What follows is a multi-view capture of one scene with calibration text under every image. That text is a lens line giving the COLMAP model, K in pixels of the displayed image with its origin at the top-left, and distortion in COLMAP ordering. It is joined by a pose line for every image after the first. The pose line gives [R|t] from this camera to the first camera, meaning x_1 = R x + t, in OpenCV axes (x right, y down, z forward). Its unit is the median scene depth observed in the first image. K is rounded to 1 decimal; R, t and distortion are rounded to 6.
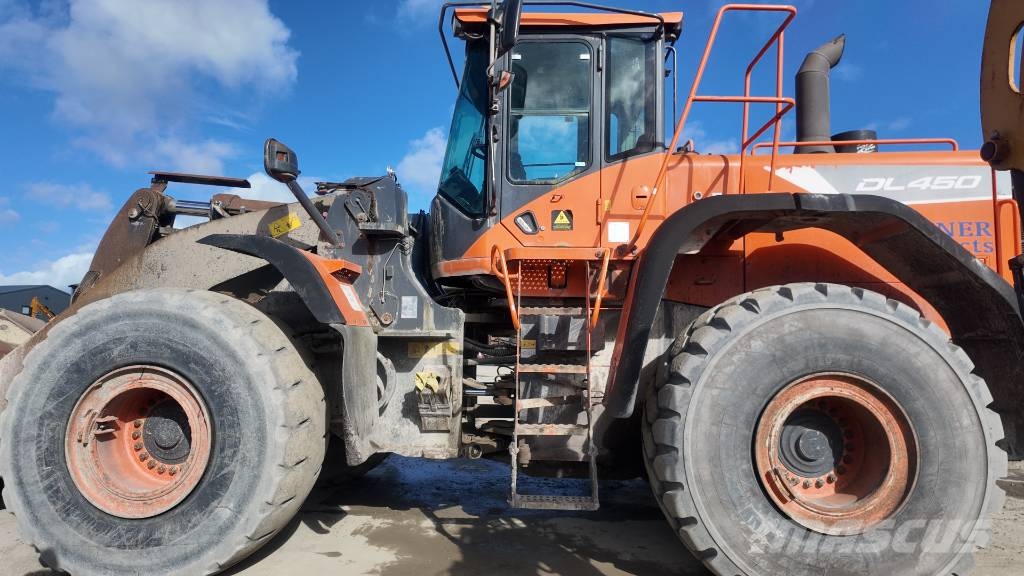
lens RADIAL K [[599.5, 0, 512.5], [0, 599.5, 288.8], [0, 0, 1]] dist [0.048243, -0.032755]
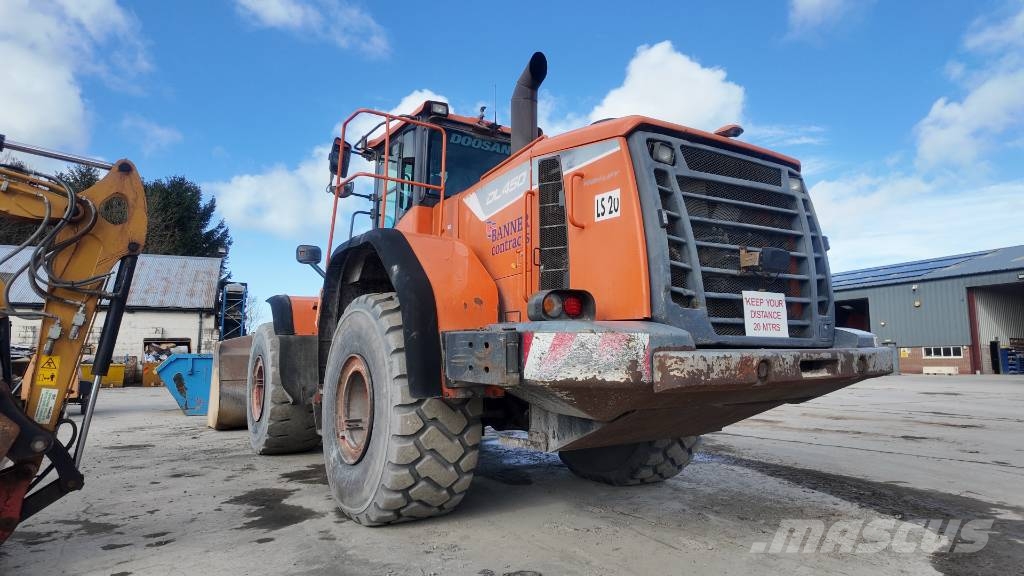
lens RADIAL K [[599.5, 0, 512.1], [0, 599.5, 291.5], [0, 0, 1]] dist [0.048243, -0.032755]
pose [[0.590833, -0.096372, -0.801017, 1.740756], [0.072738, 0.995160, -0.066078, 0.099165], [0.803508, -0.019223, 0.594983, 0.389977]]
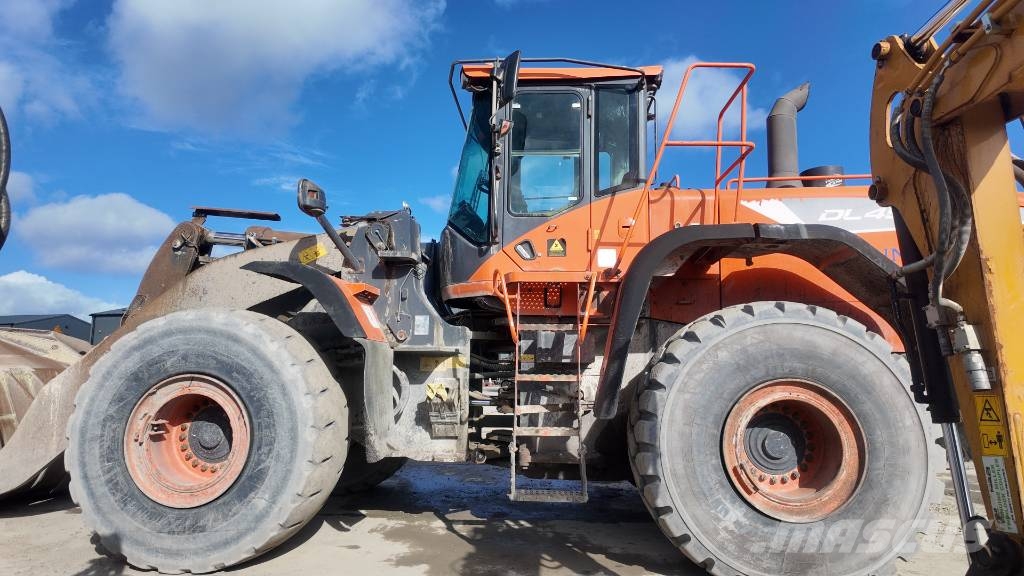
lens RADIAL K [[599.5, 0, 513.4], [0, 599.5, 289.4], [0, 0, 1]] dist [0.048243, -0.032755]
pose [[0.999831, -0.003458, -0.018062, 0.023718], [0.002631, 0.998955, -0.045621, 0.017648], [0.018201, 0.045566, 0.998796, -0.143491]]
